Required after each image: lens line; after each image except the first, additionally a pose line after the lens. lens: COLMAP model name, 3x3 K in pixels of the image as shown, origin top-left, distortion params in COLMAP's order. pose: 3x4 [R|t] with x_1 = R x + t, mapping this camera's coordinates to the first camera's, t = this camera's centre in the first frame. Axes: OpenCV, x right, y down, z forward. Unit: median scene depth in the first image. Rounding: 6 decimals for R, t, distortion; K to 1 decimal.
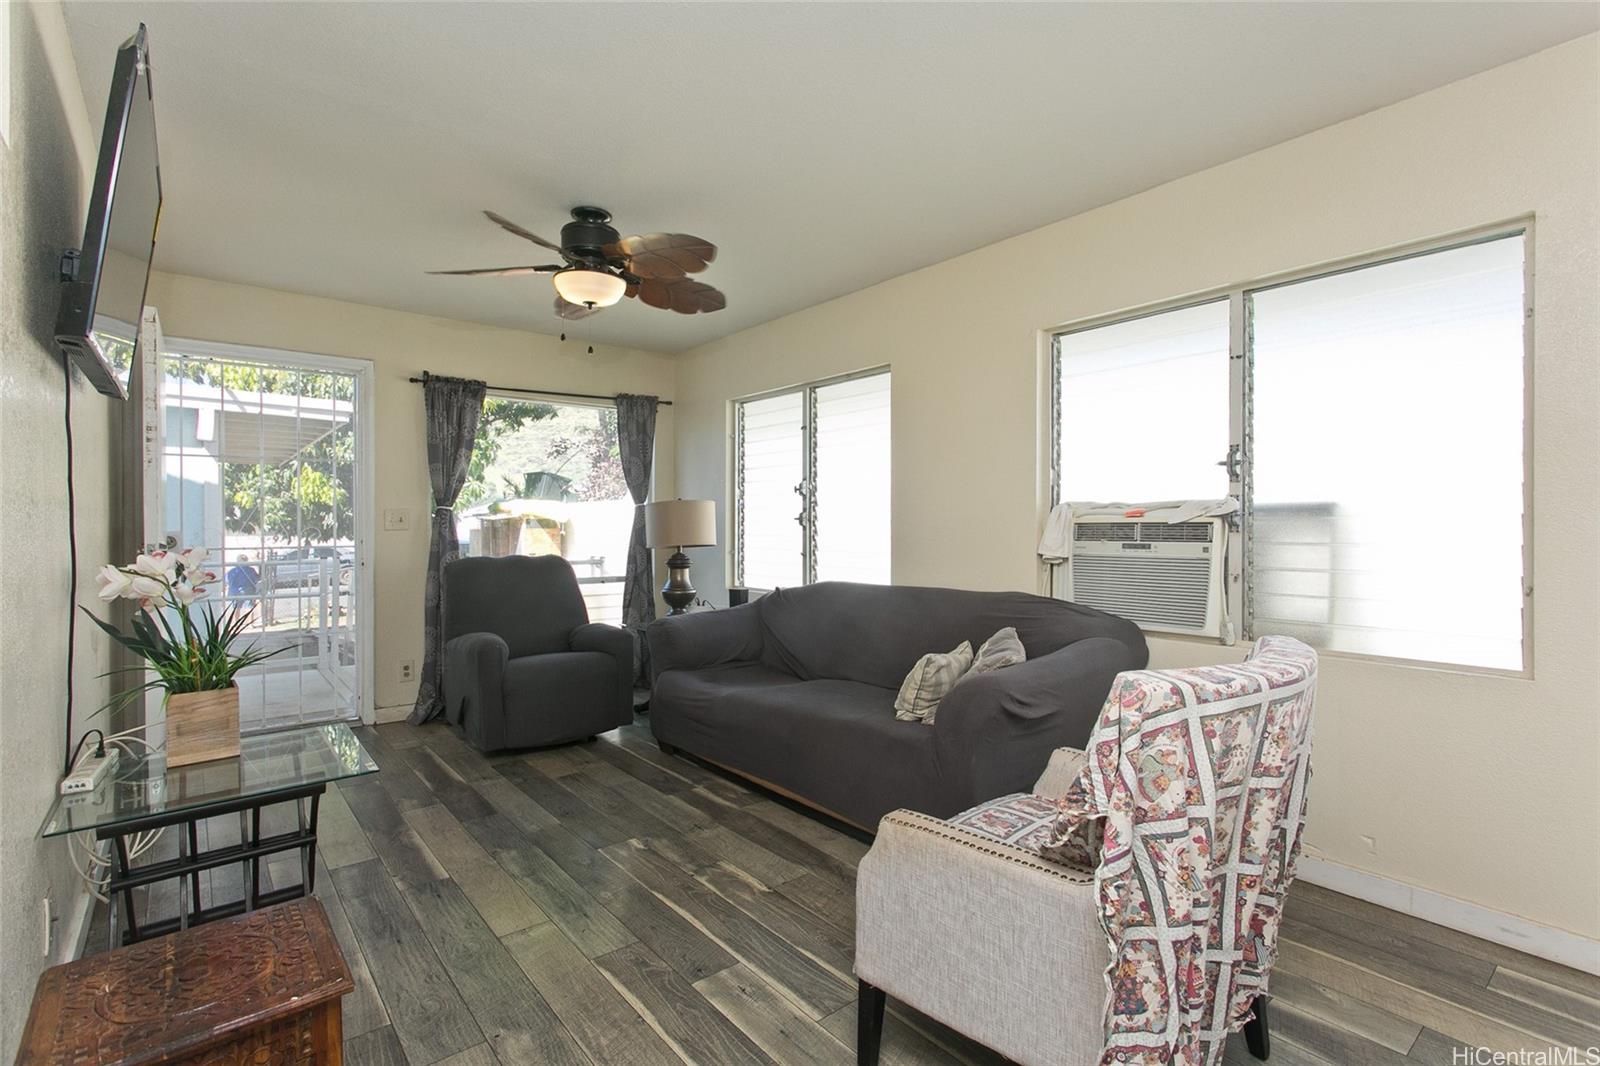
lens RADIAL K [[748.7, 0, 805.7], [0, 748.7, 528.5], [0, 0, 1]] dist [-0.002891, 0.000117]
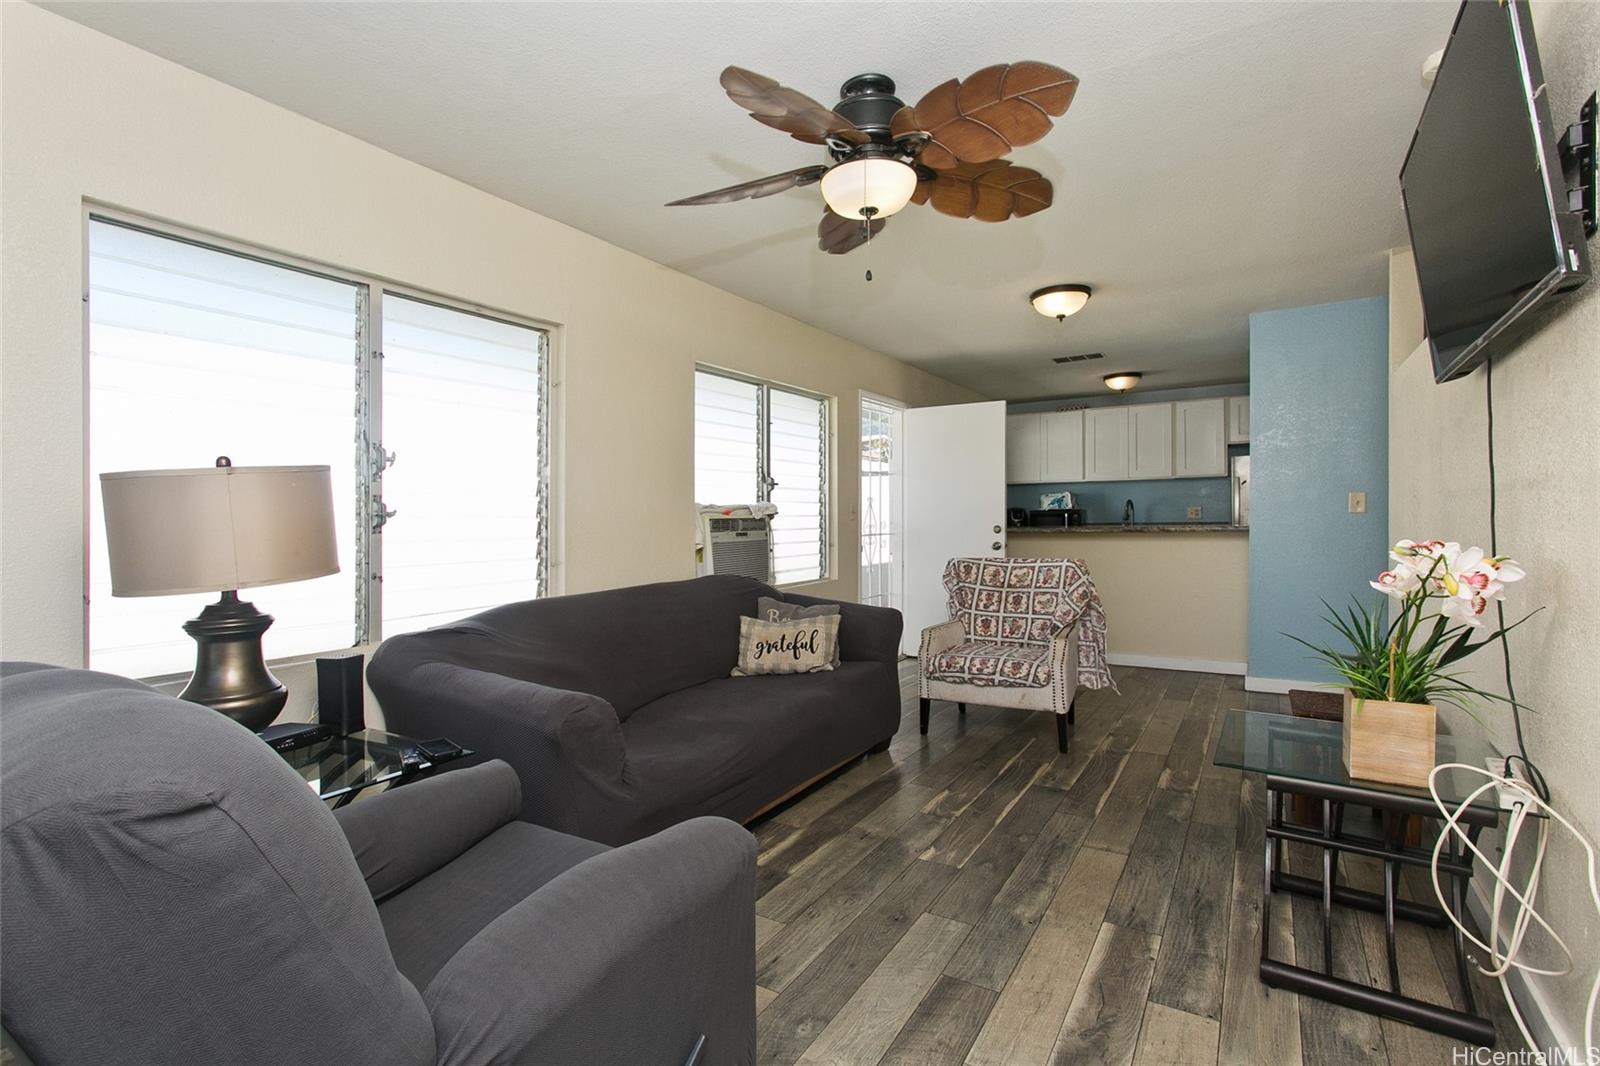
lens RADIAL K [[747.4, 0, 798.3], [0, 747.4, 522.8], [0, 0, 1]] dist [-0.000203, 0.000027]
pose [[-0.315787, 0.002188, 0.948828, -0.972158], [0.017658, 0.999838, 0.003571, -0.002298], [-0.948666, 0.017882, -0.315774, 1.313806]]
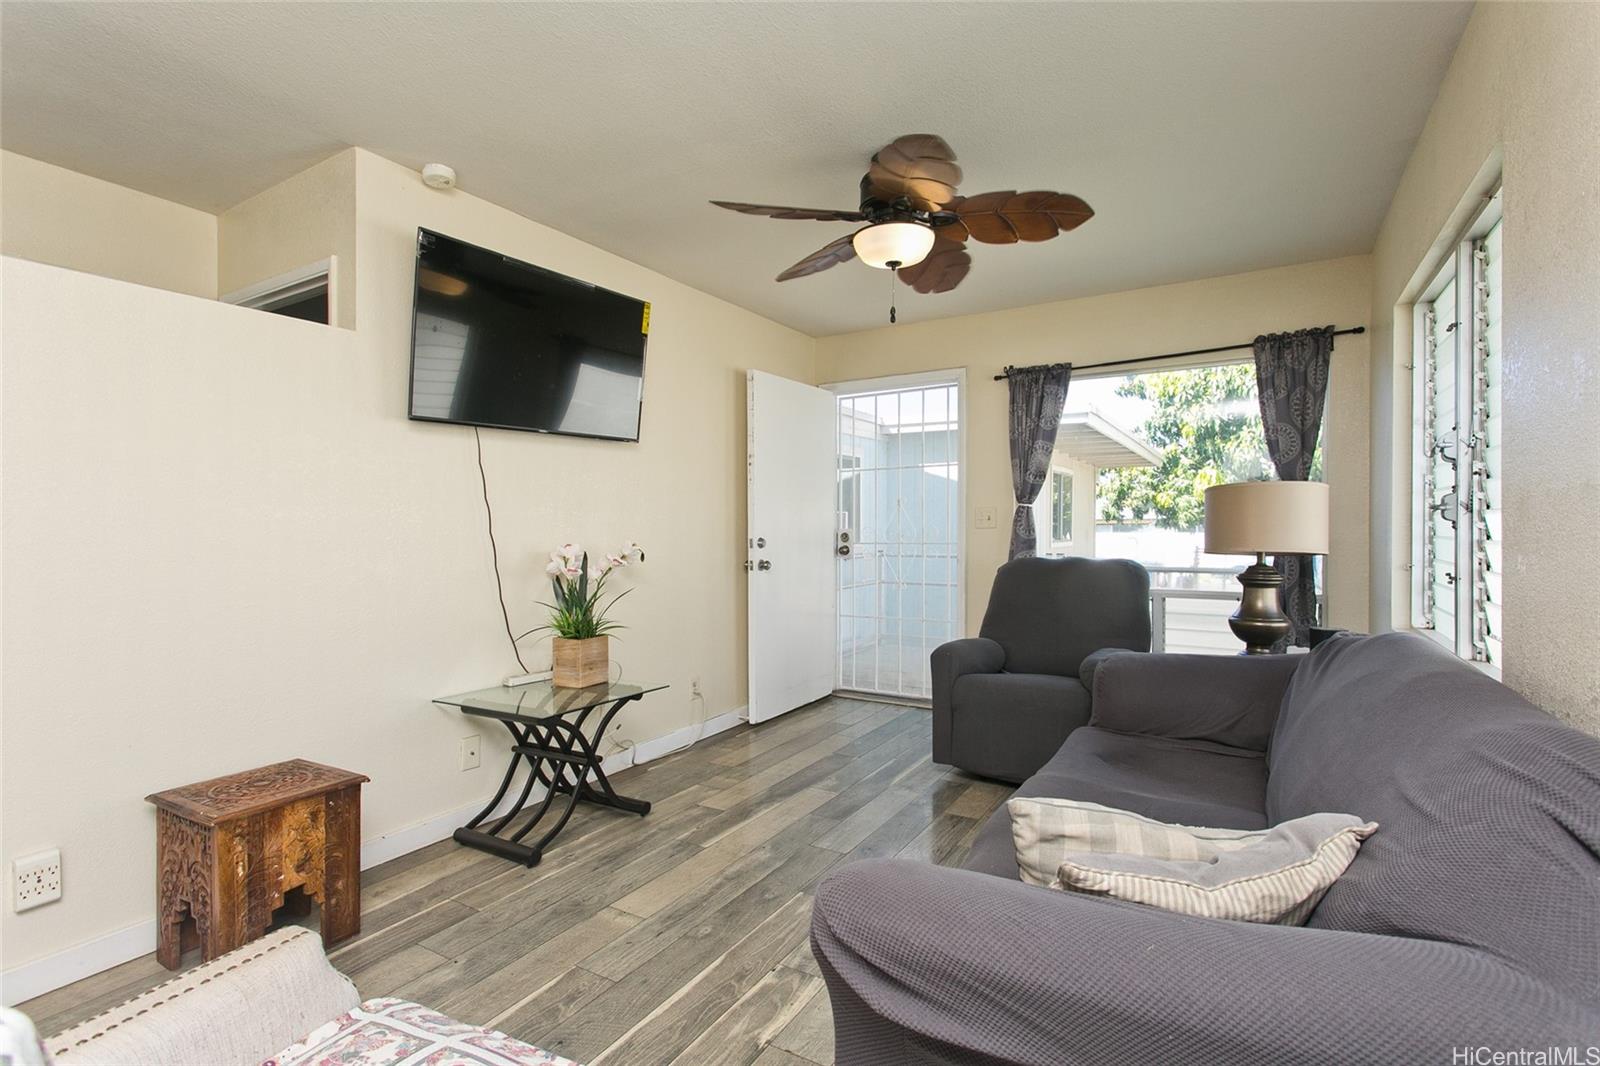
lens RADIAL K [[748.7, 0, 805.7], [0, 748.7, 528.5], [0, 0, 1]] dist [-0.002891, 0.000117]
pose [[0.333701, 0.001351, -0.942678, 0.494330], [0.003062, 0.999992, 0.002517, -0.001290], [0.942674, -0.003726, 0.333694, 0.636922]]
